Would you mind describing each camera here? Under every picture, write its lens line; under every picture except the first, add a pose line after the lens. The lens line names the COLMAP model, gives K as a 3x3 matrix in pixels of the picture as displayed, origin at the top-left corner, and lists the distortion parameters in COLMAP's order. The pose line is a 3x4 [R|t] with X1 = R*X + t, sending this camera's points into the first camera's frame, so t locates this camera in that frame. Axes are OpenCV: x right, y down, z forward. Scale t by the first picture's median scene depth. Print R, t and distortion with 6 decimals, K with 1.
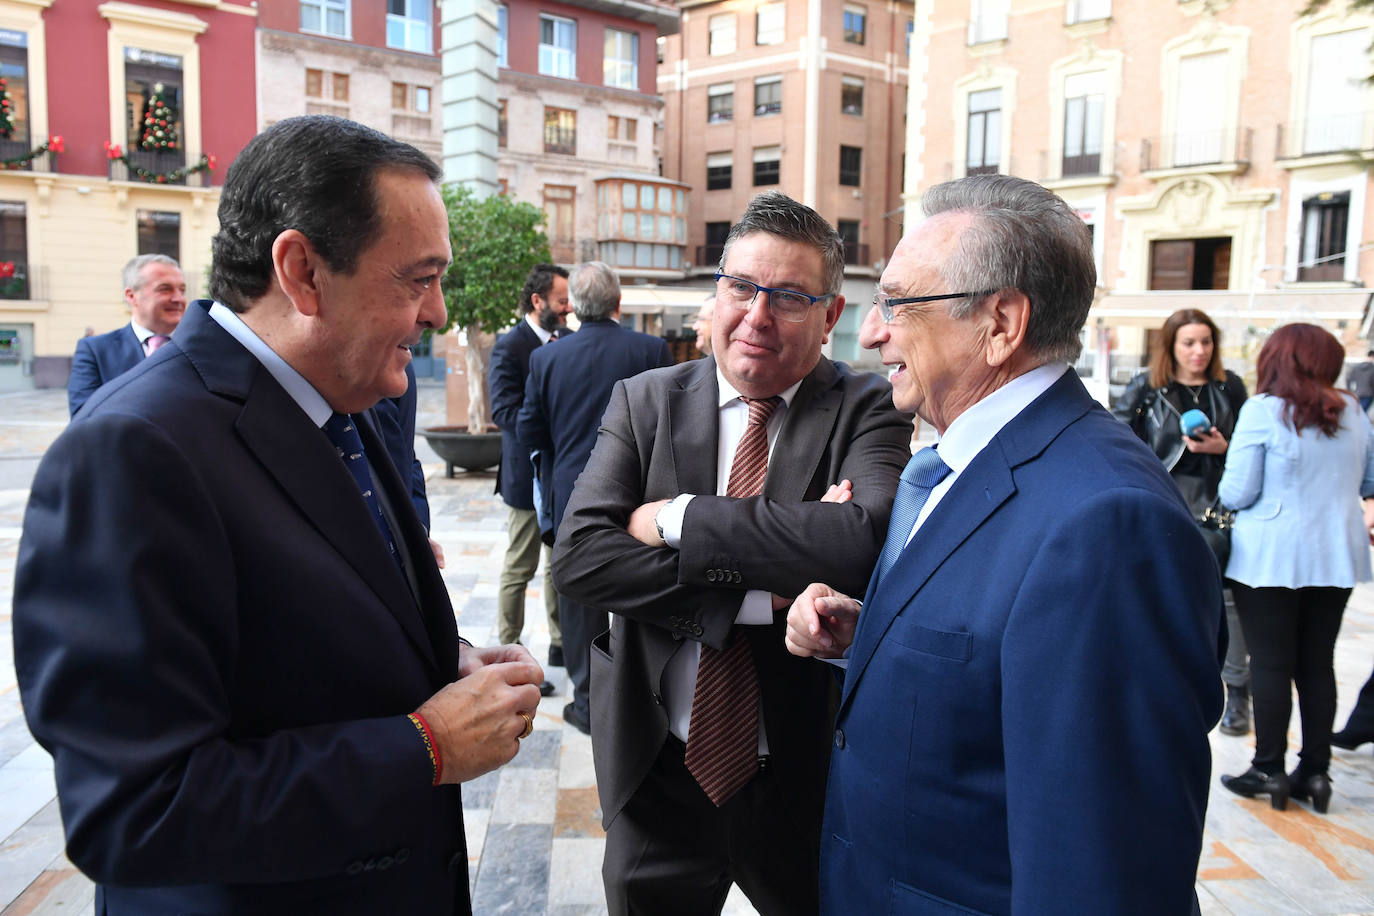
lens RADIAL K [[992.1, 0, 686.9], [0, 992.1, 411.3], [0, 0, 1]] dist [-0.006527, -0.007416]
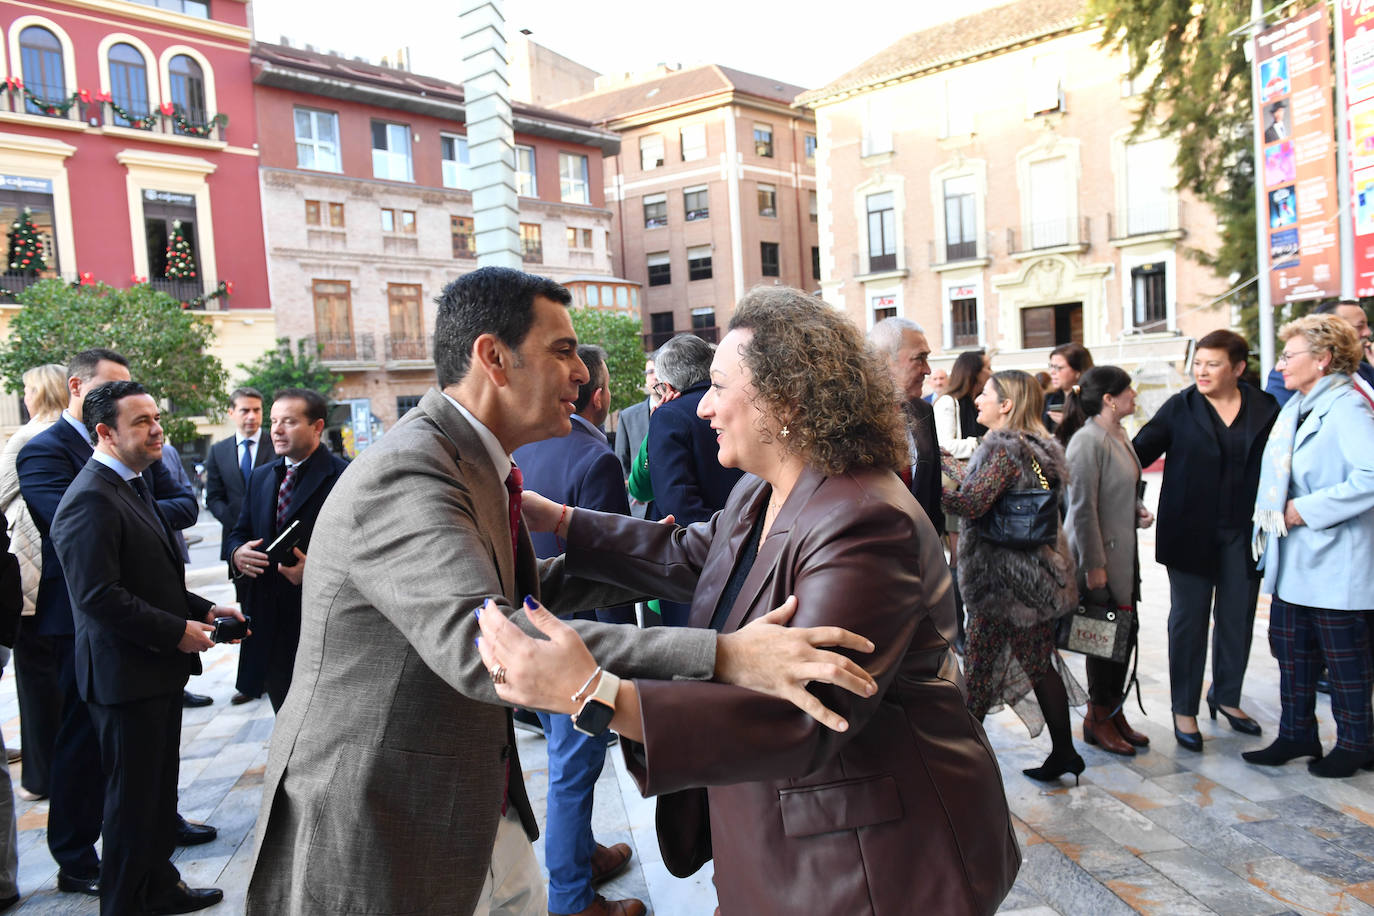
lens RADIAL K [[1013.8, 0, 687.0], [0, 1013.8, 458.0], [0, 0, 1]] dist [-0.009793, -0.000788]
pose [[0.984700, -0.080483, 0.154562, -0.149583], [0.085765, 0.995927, -0.027804, 0.013850], [-0.151694, 0.040635, 0.987592, -0.178400]]
